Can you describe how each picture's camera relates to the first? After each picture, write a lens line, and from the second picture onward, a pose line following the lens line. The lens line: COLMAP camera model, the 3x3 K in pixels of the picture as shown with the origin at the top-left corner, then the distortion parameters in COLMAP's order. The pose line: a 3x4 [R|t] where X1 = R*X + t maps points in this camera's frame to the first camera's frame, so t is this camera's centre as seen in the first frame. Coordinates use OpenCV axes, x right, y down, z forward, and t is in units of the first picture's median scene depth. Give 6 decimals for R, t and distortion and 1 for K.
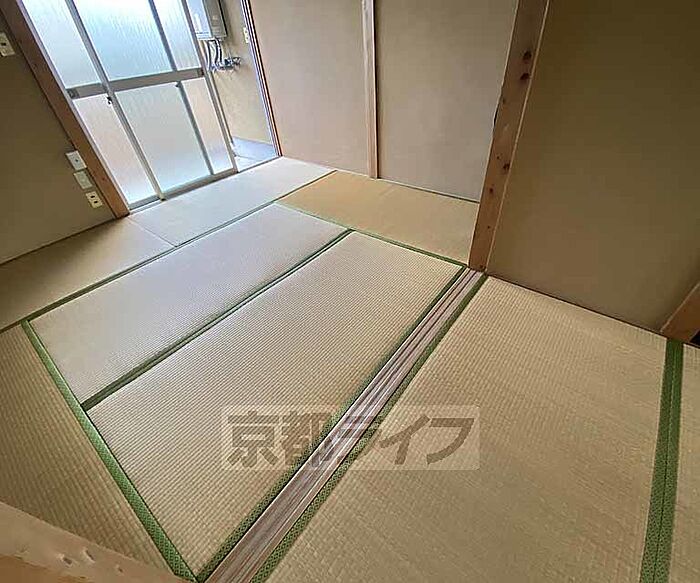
lens RADIAL K [[315.5, 0, 366.8], [0, 315.5, 288.2], [0, 0, 1]] dist [0.016787, -0.016868]
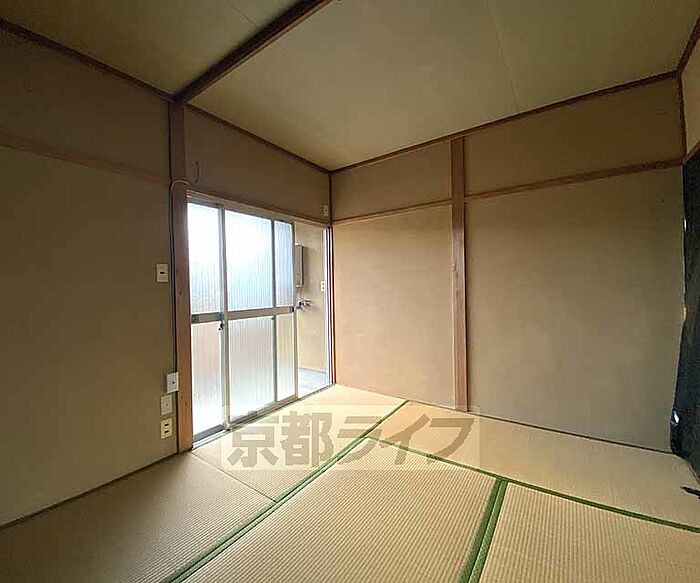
lens RADIAL K [[315.5, 0, 338.1], [0, 315.5, 288.5], [0, 0, 1]] dist [0.016787, -0.016868]
pose [[0.999465, 0.027521, 0.017651, -0.377083], [-0.009786, 0.766941, -0.641643, -0.027503], [-0.031196, 0.641127, 0.766800, 0.094601]]
